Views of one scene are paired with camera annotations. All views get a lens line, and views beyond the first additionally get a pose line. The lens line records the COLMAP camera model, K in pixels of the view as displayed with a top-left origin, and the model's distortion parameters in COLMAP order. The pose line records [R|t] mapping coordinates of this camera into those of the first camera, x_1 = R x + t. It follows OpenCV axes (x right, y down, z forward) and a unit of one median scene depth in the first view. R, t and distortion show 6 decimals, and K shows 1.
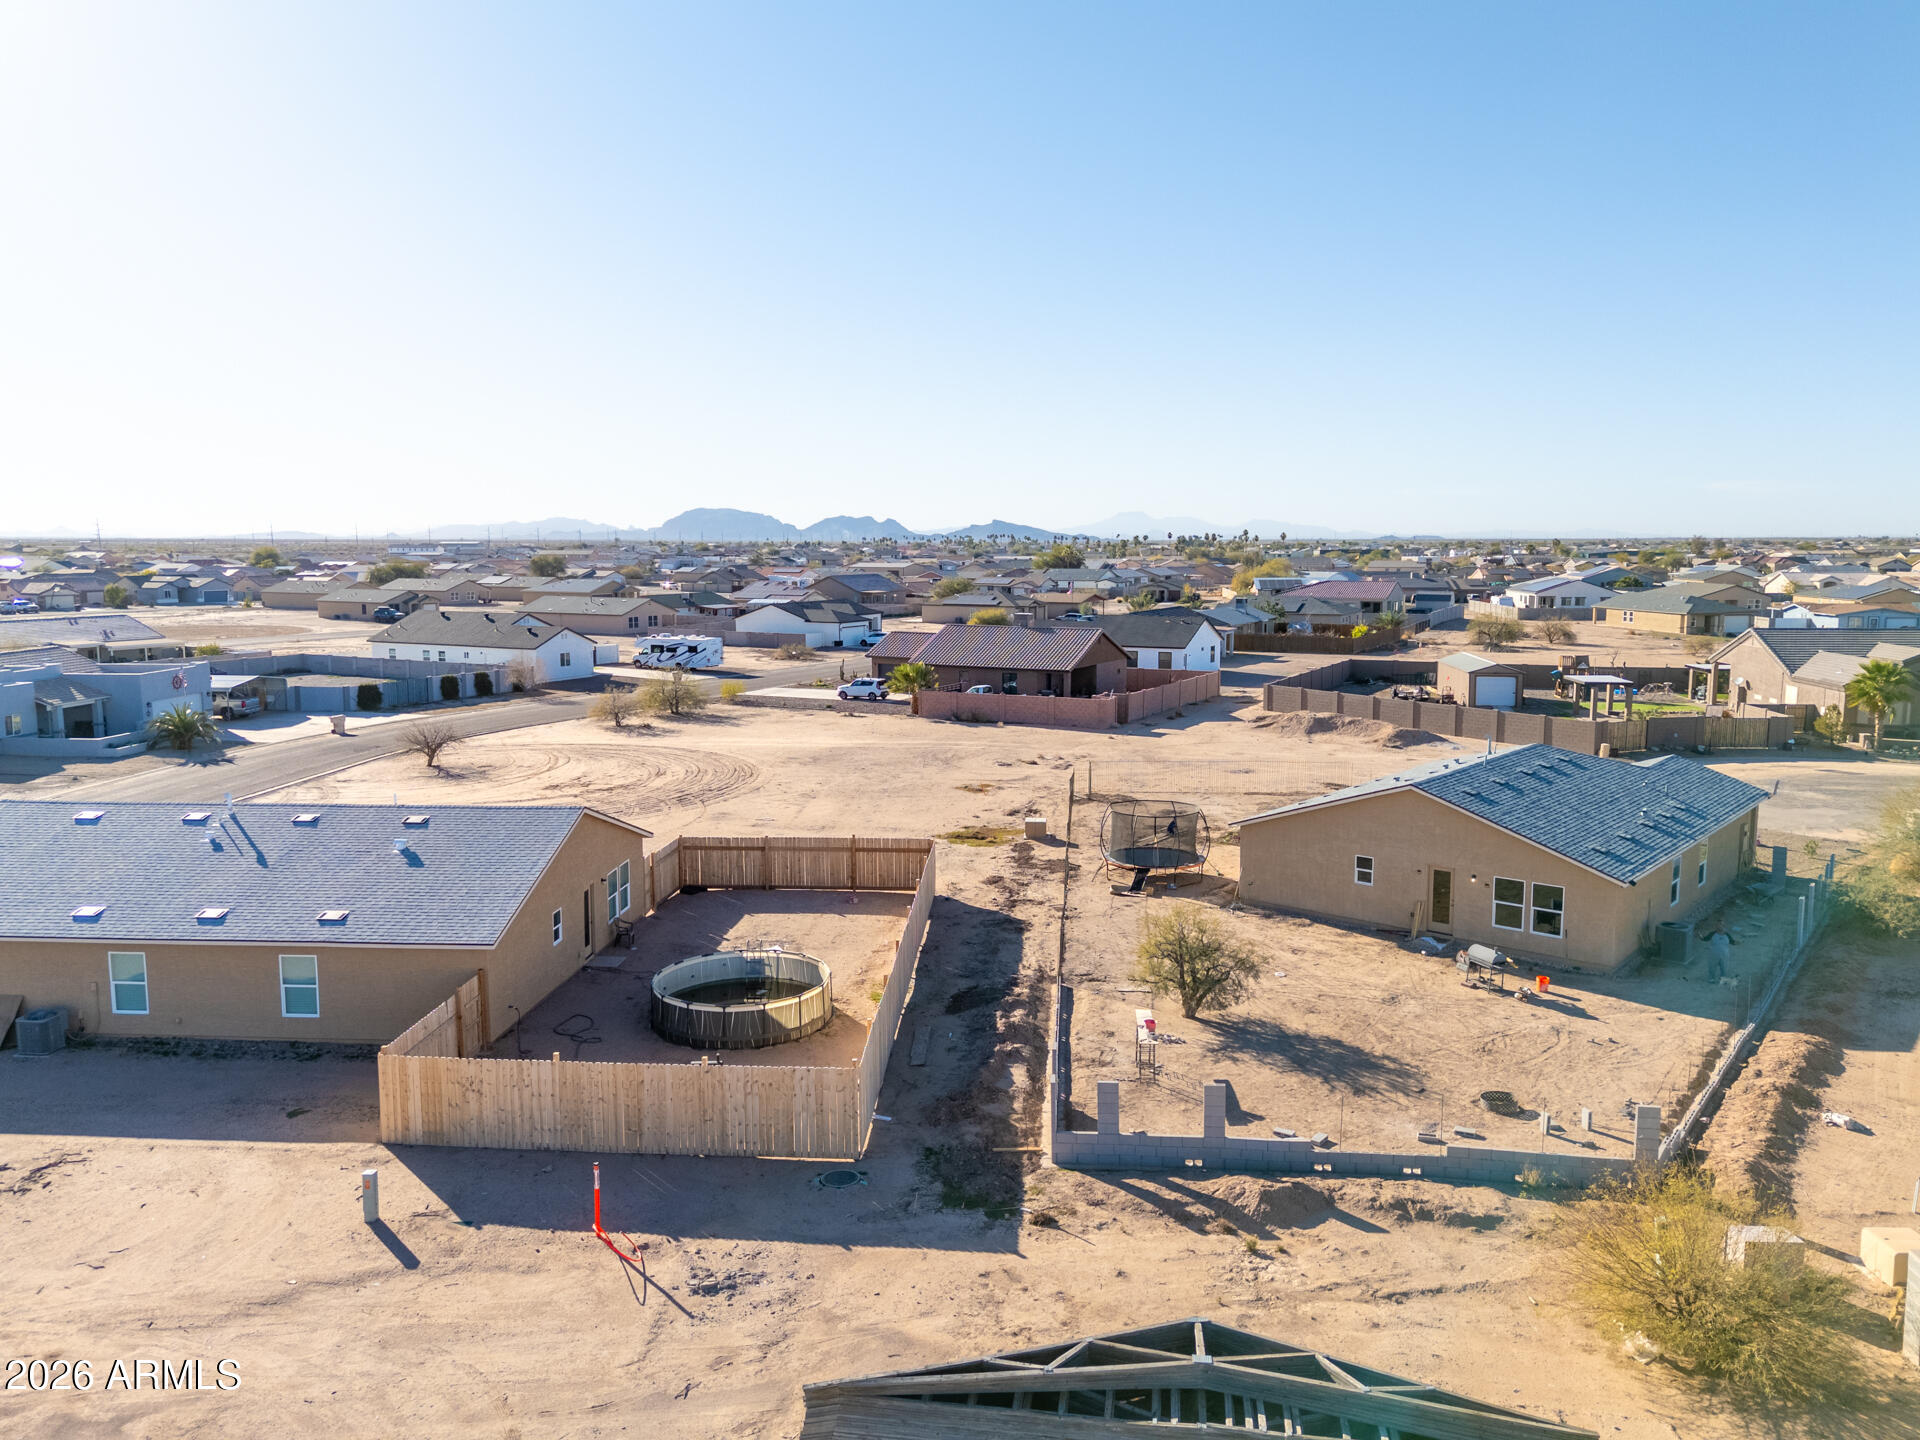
lens RADIAL K [[1403.8, 0, 967.2], [0, 1403.8, 724.0], [0, 0, 1]] dist [0.078870, -0.073940]
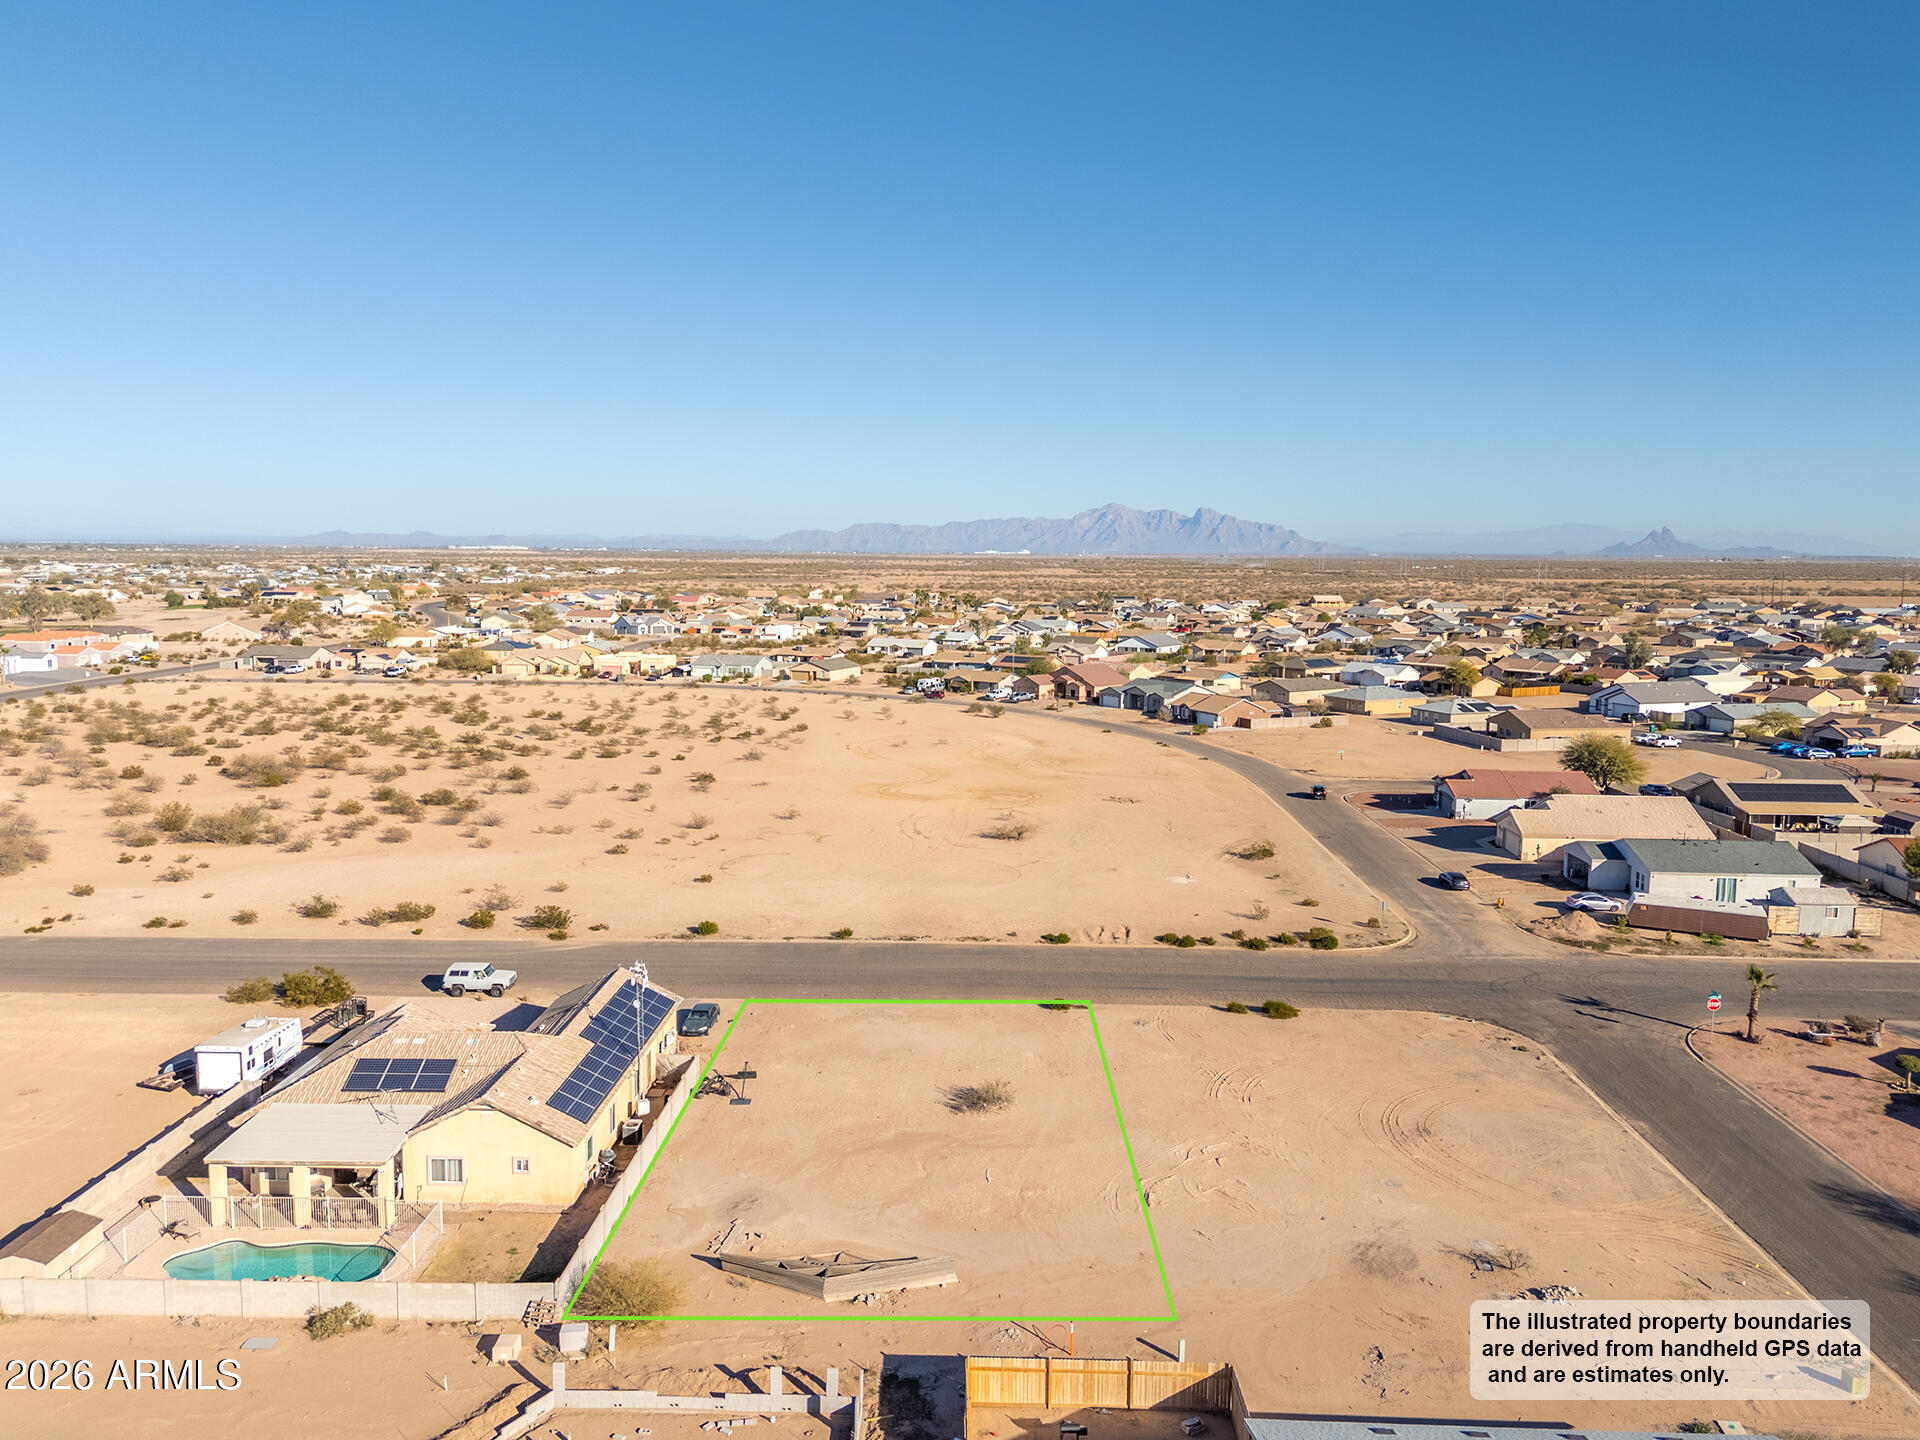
lens RADIAL K [[1403.8, 0, 959.9], [0, 1403.8, 718.8], [0, 0, 1]] dist [0.078870, -0.073940]
pose [[-0.998399, -0.001806, -0.056541, 0.041576], [-0.015772, 0.968747, 0.247547, -1.104329], [0.054327, 0.248043, -0.967225, 2.763831]]
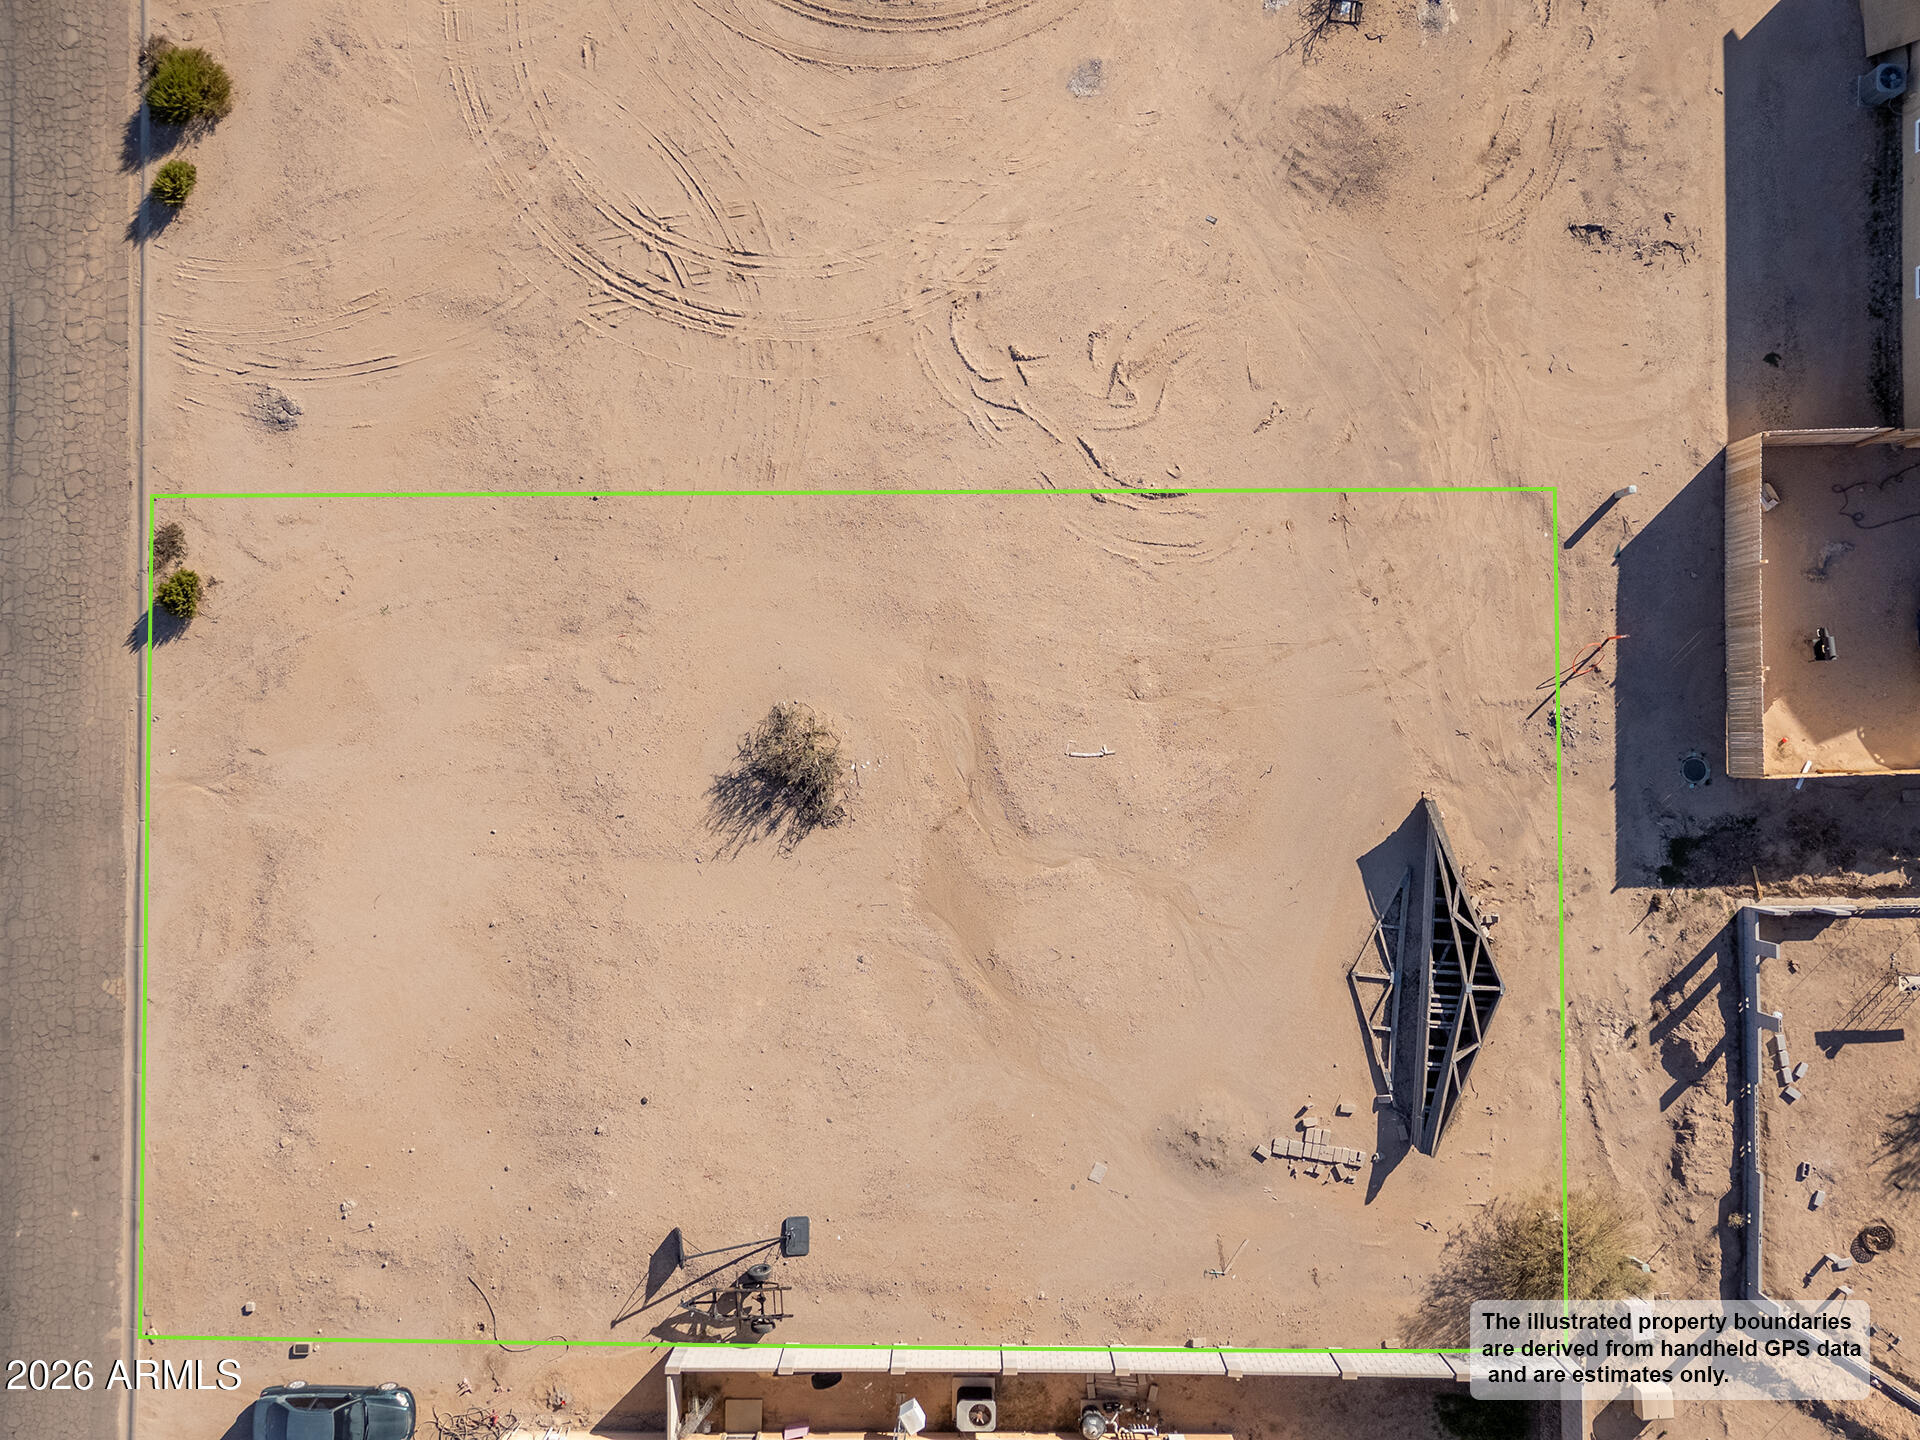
lens RADIAL K [[1403.8, 0, 959.5], [0, 1403.8, 714.9], [0, 0, 1]] dist [0.078870, -0.073940]
pose [[0.085378, 0.996092, -0.022618, -0.187570], [-0.126675, 0.033369, 0.991383, -1.147580], [0.988263, -0.081777, 0.129028, 0.015774]]
